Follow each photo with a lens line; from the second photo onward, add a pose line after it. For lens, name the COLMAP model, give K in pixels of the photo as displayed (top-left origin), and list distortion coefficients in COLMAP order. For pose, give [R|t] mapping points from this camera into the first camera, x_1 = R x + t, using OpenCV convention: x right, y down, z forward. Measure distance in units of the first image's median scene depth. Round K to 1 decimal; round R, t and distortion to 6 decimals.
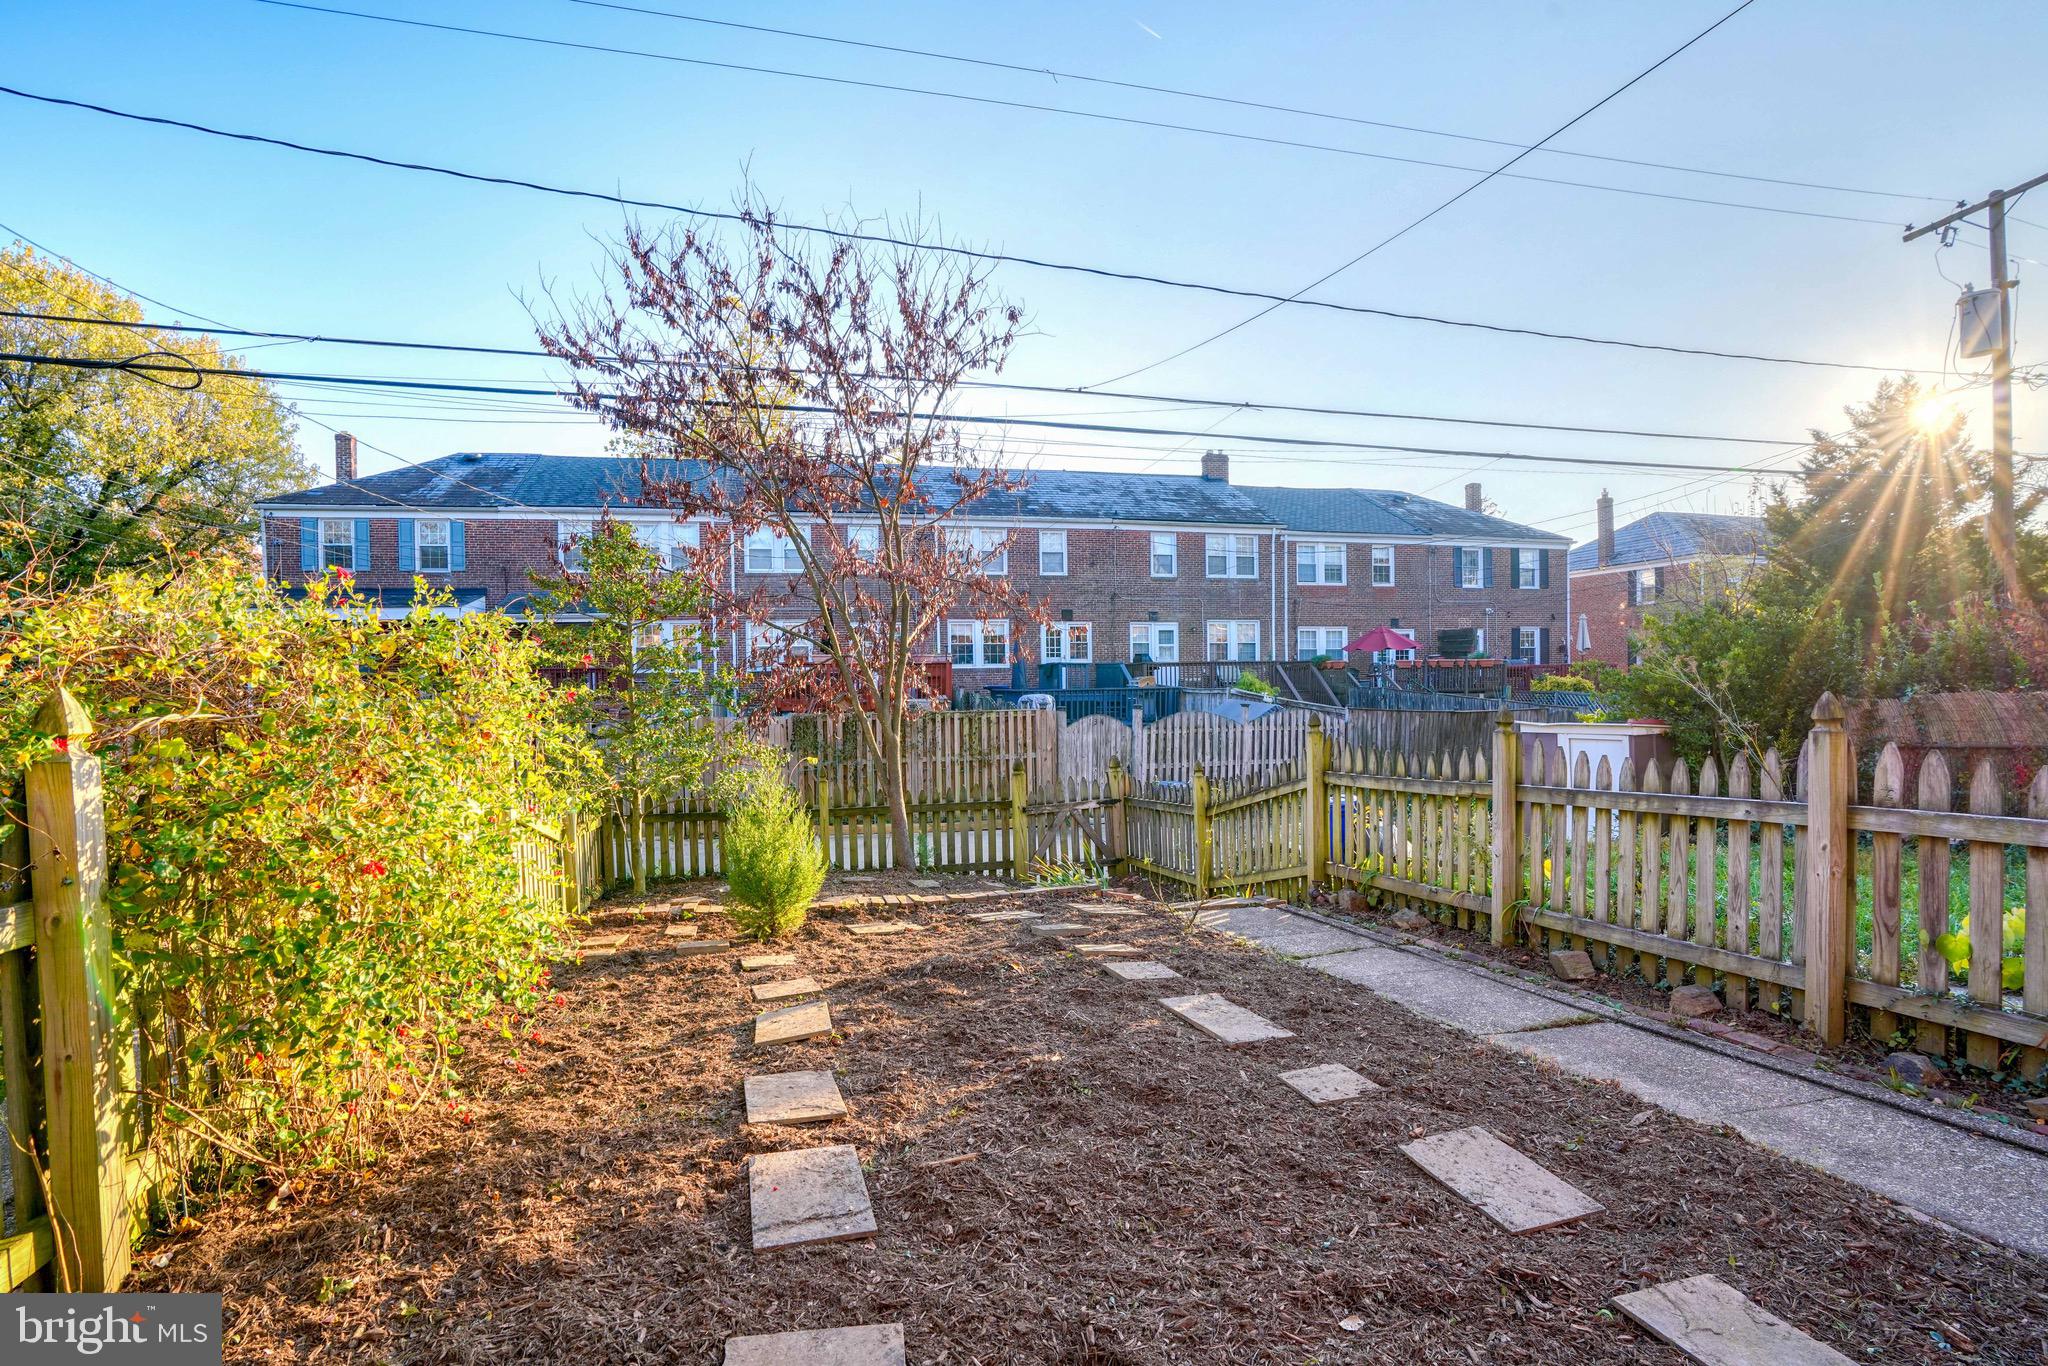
lens RADIAL K [[985.2, 0, 1004.9], [0, 985.2, 687.0], [0, 0, 1]] dist [-0.043367, 0.003136]
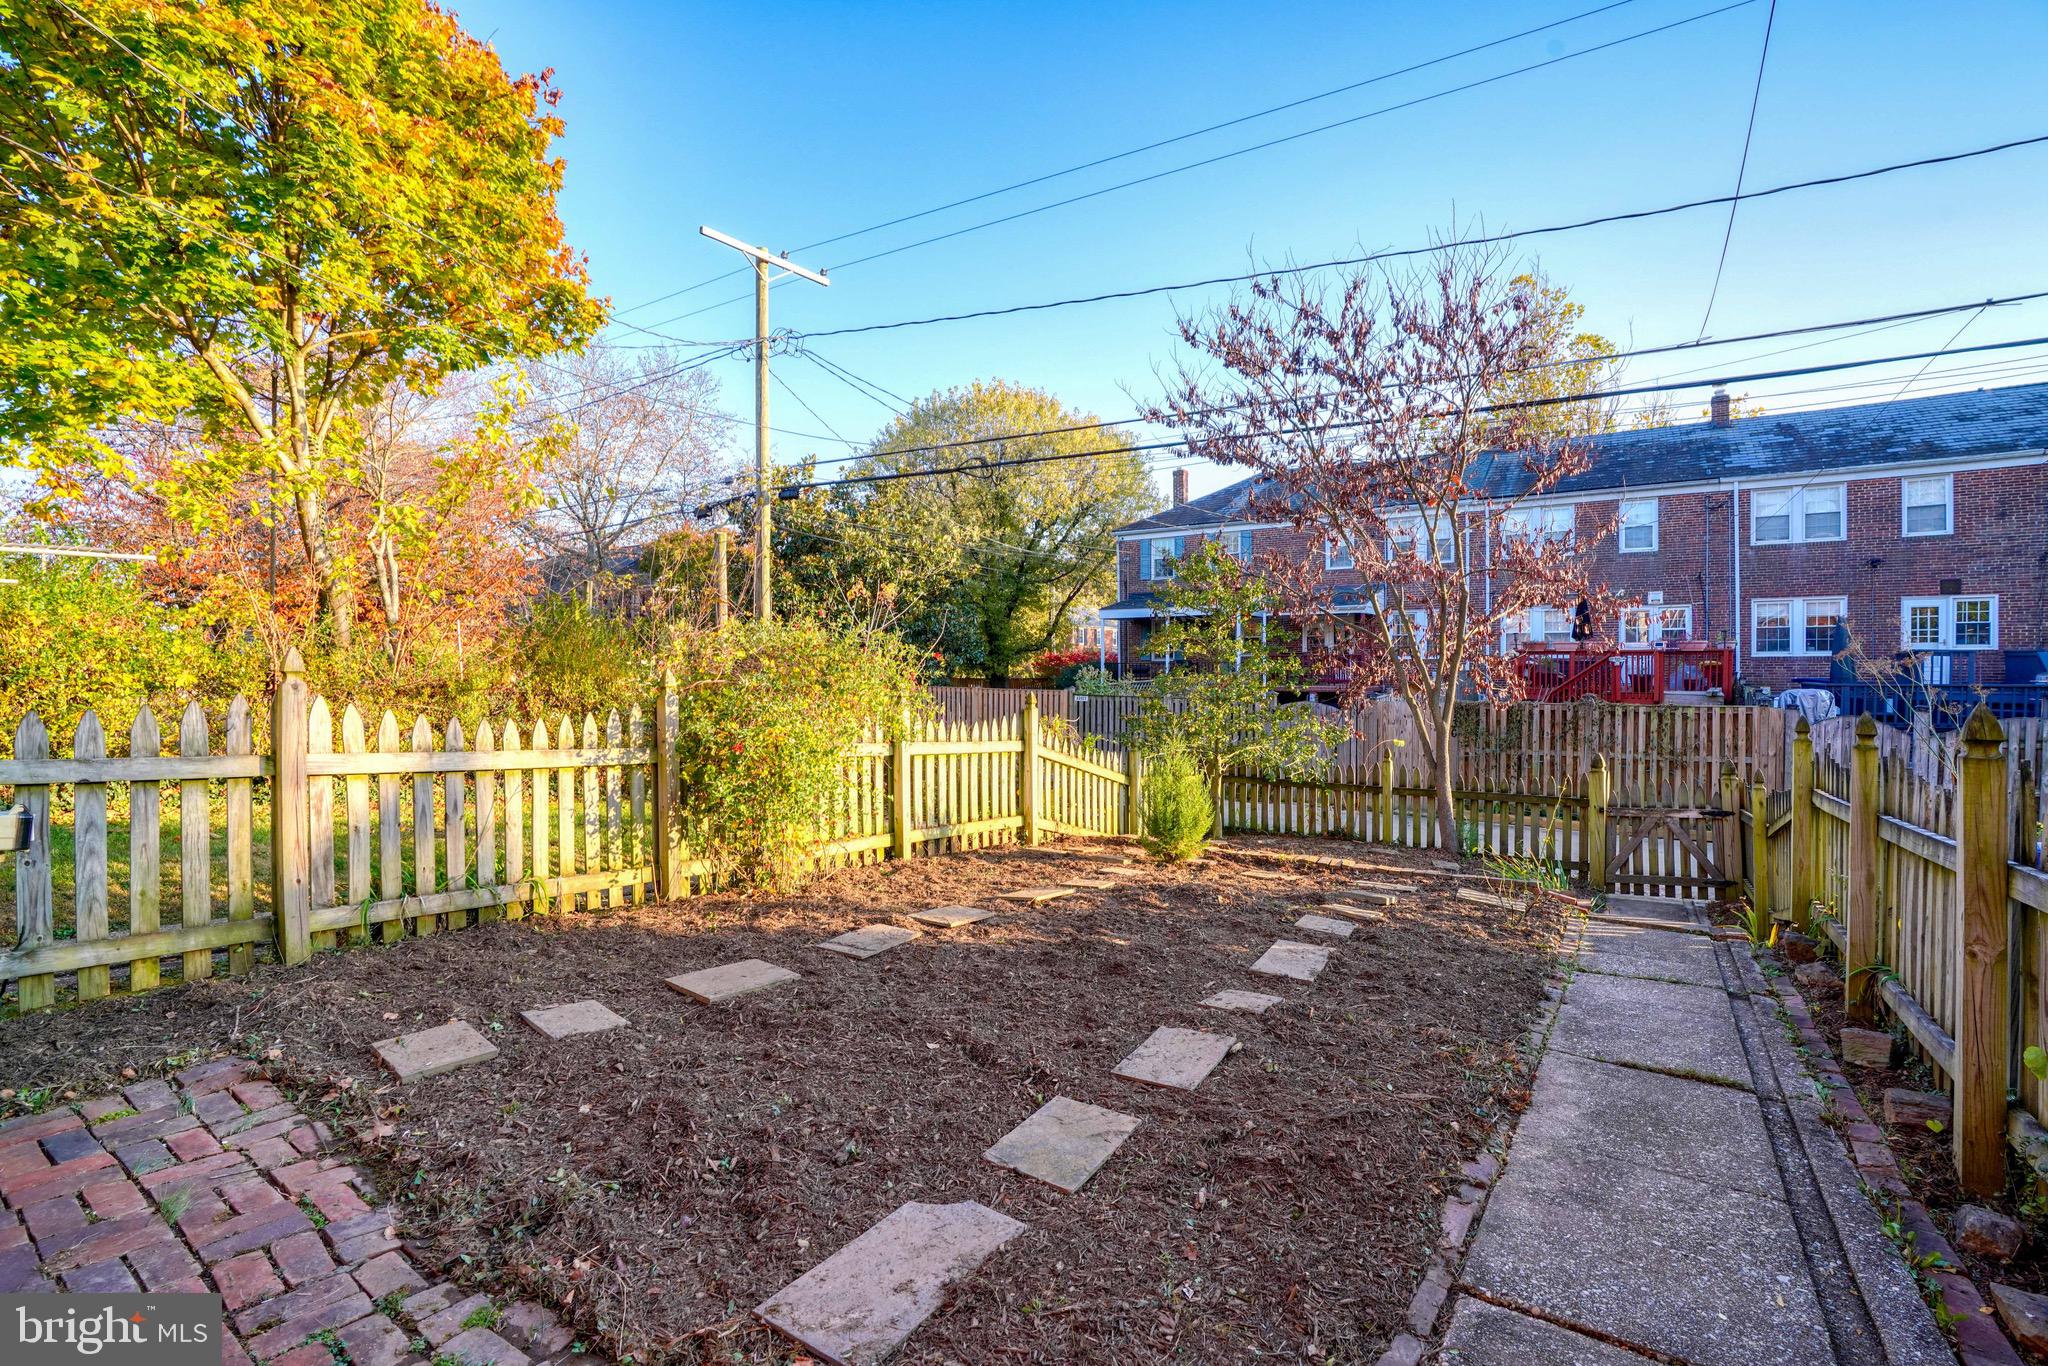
lens RADIAL K [[955.8, 0, 1013.8], [0, 955.8, 665.4], [0, 0, 1]] dist [-0.066766, 0.026192]
pose [[0.665065, 0.013016, -0.746672, 0.206776], [-0.017109, 0.999851, 0.002190, -0.003672], [0.746589, 0.011318, 0.665189, -0.004326]]
